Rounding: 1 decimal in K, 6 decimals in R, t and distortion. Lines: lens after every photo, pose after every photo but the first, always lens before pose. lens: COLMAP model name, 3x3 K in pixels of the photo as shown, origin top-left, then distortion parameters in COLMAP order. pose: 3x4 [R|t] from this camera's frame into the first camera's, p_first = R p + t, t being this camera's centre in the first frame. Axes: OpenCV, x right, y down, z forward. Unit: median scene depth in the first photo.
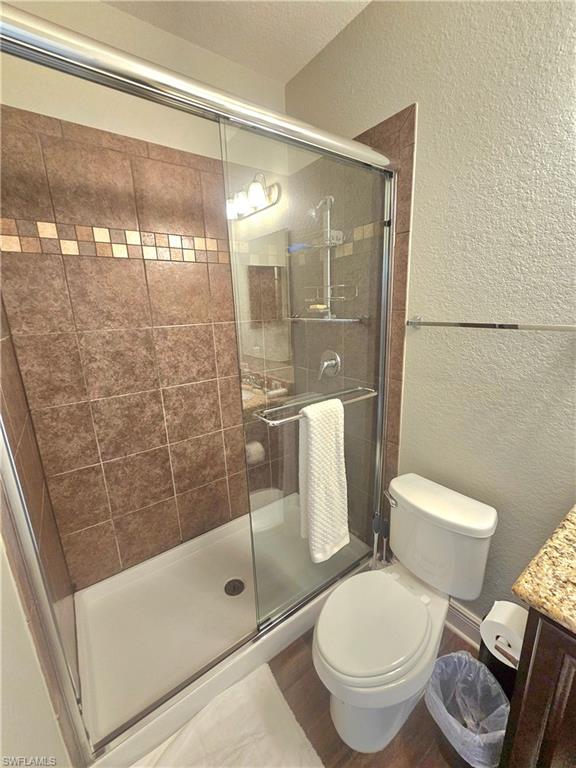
lens RADIAL K [[316.2, 0, 288.3], [0, 316.2, 384.0], [0, 0, 1]] dist [0.002180, -0.001589]
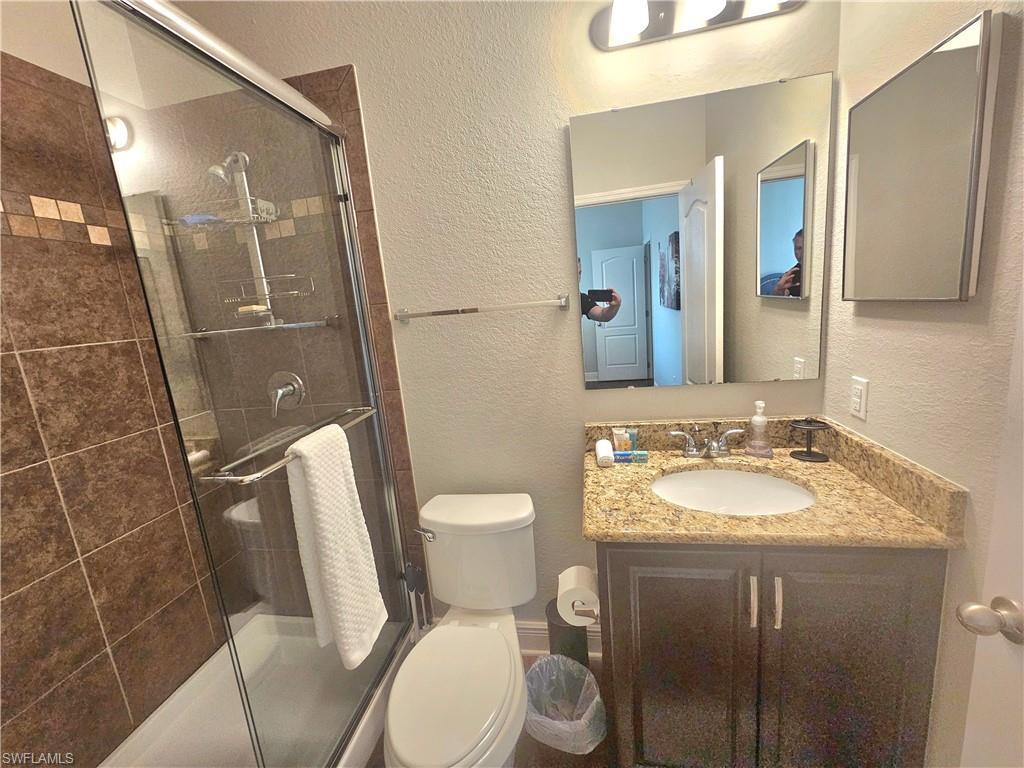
lens RADIAL K [[421.6, 0, 507.0], [0, 421.6, 383.3], [0, 0, 1]] dist [0.002180, -0.001589]
pose [[0.725784, -0.161931, 0.668592, -0.170339], [0.231169, 0.972793, -0.015336, 0.058267], [-0.647918, 0.165688, 0.743471, 0.017320]]
